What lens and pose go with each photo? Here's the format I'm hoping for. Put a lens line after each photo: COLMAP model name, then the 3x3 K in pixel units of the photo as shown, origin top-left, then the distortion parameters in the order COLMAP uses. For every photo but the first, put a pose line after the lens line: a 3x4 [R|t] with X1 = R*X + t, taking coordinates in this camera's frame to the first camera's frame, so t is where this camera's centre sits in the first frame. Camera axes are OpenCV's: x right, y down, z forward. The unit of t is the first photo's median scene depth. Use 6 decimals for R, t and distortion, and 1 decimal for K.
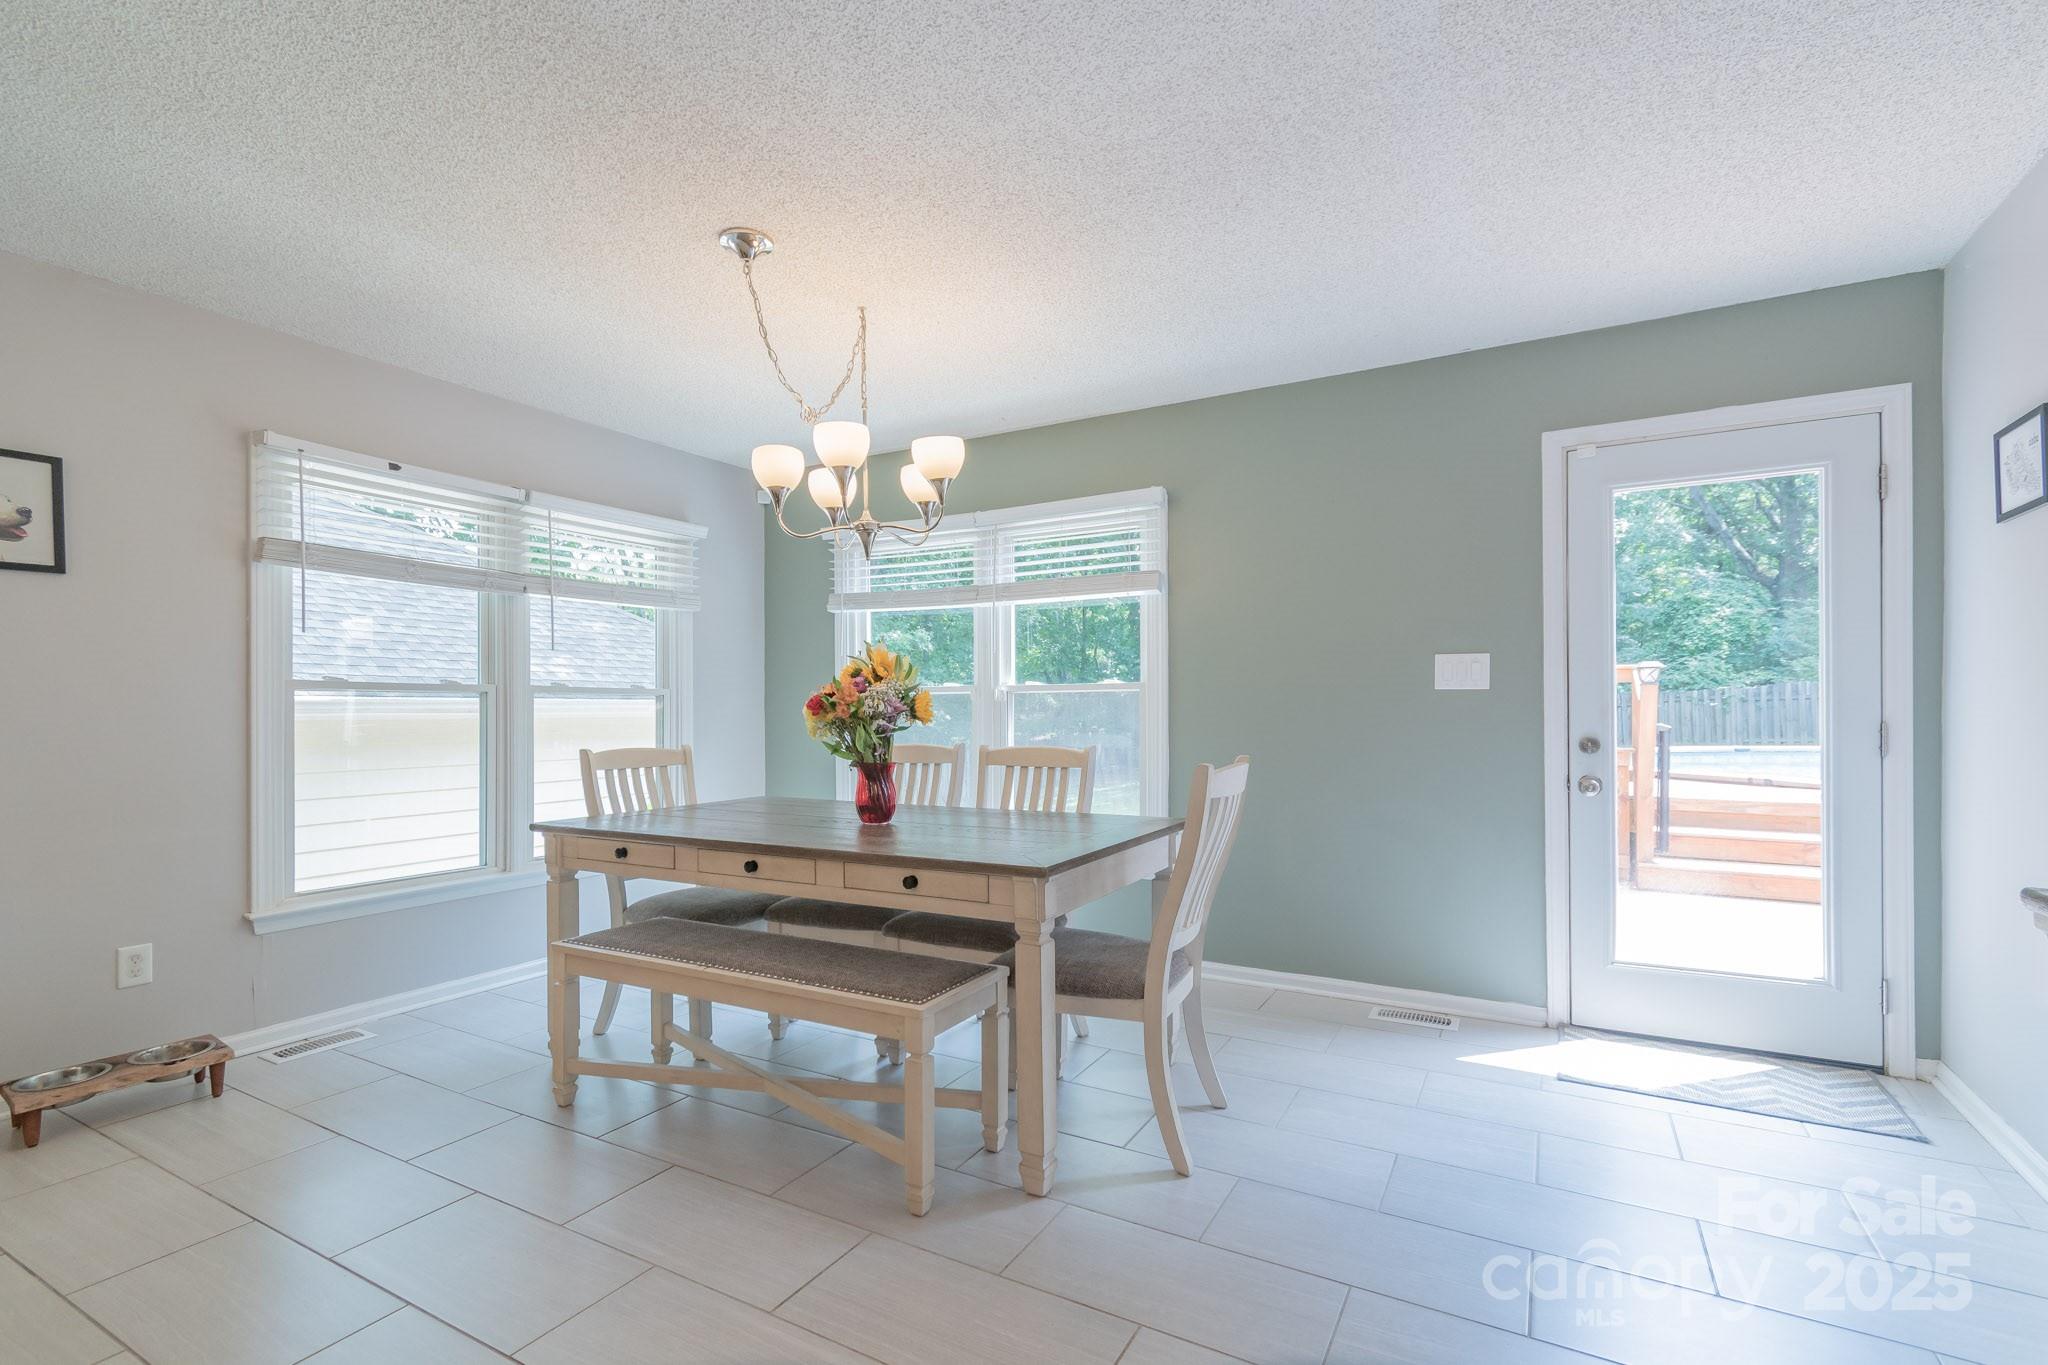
lens RADIAL K [[926.0, 0, 1029.6], [0, 926.0, 716.5], [0, 0, 1]] dist [-0.002241, -0.000174]
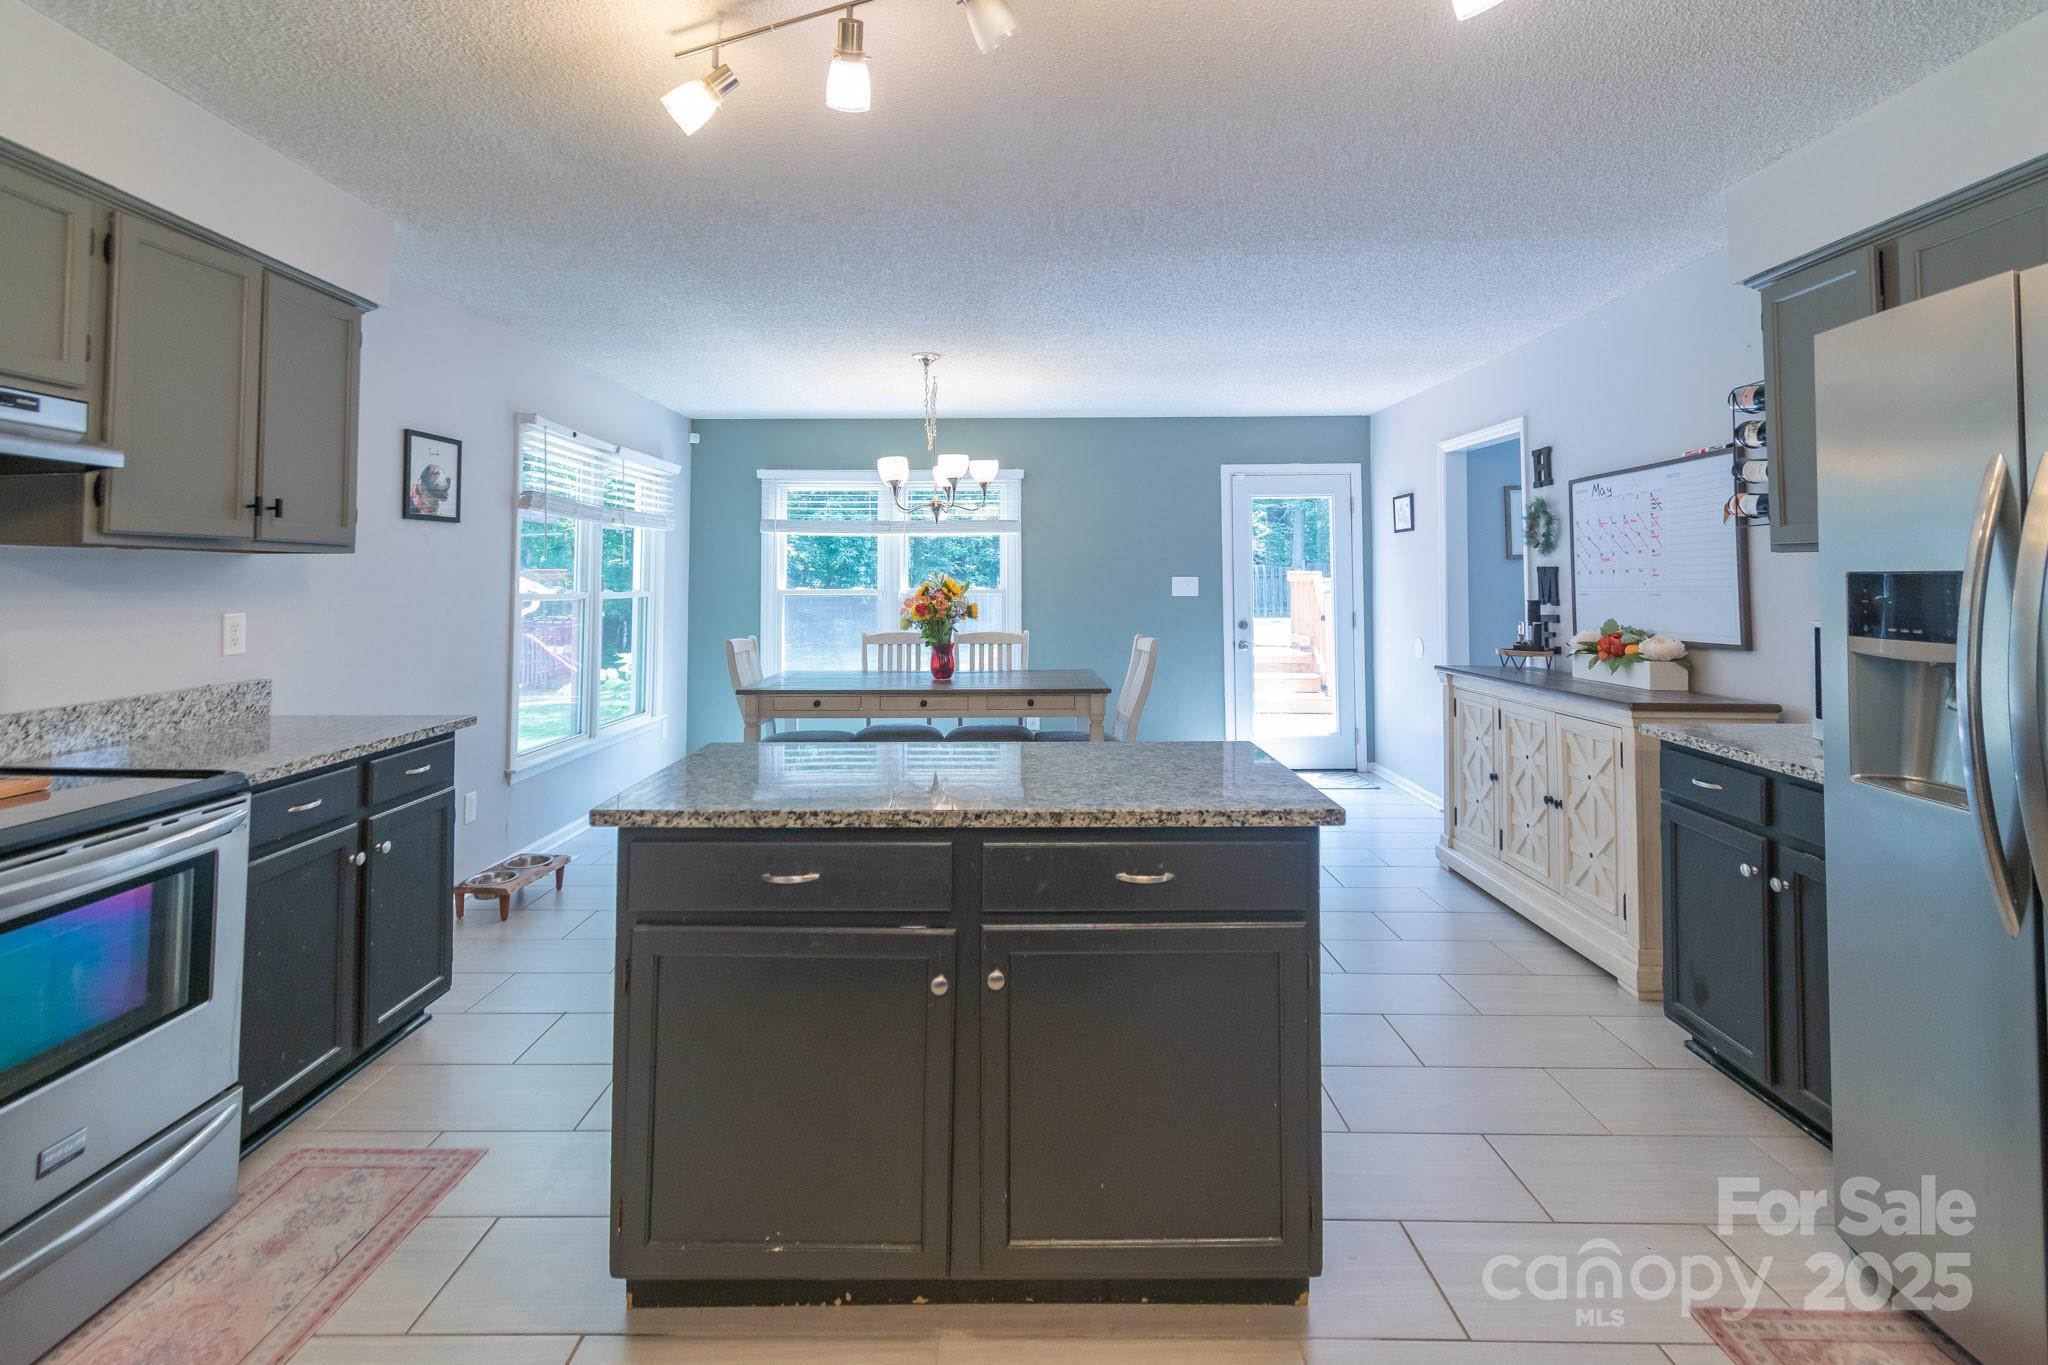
lens RADIAL K [[956.7, 0, 991.8], [0, 956.7, 544.3], [0, 0, 1]] dist [0.001654, -0.000004]
pose [[0.880789, 0.022482, 0.472975, -0.876337], [0.001317, 0.998752, -0.049926, -0.041798], [-0.473507, 0.044597, 0.879660, -0.564581]]
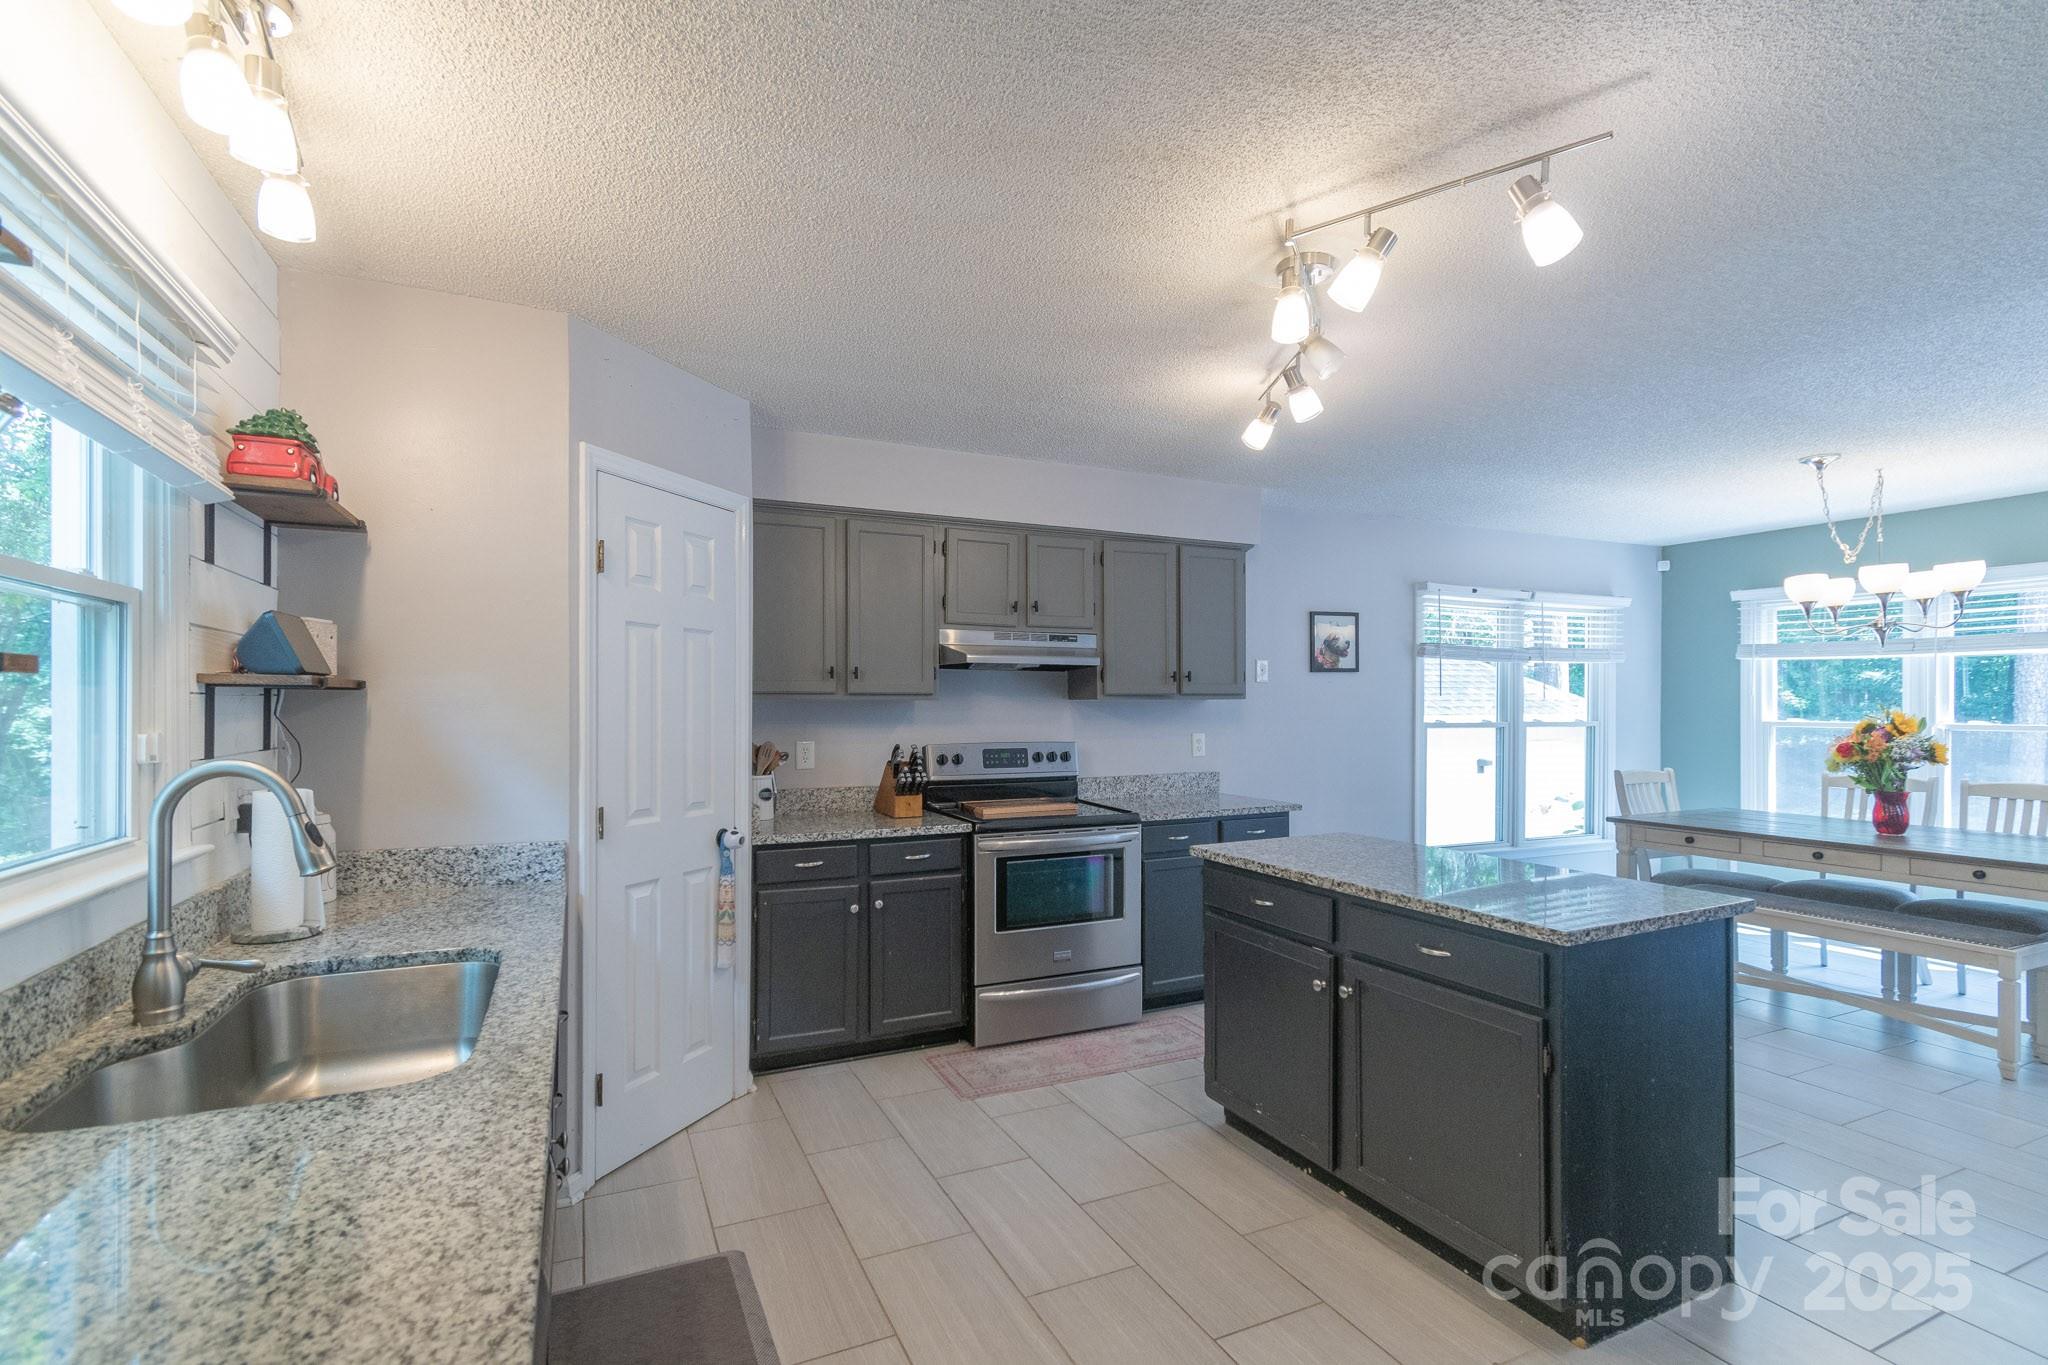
lens RADIAL K [[947.4, 0, 1022.6], [0, 947.4, 705.1], [0, 0, 1]] dist [0.000391, -0.000363]
pose [[0.809788, 0.005761, -0.586694, -0.372841], [-0.007729, 0.999970, -0.000849, -0.066951], [0.586671, 0.005222, 0.809808, -0.898272]]
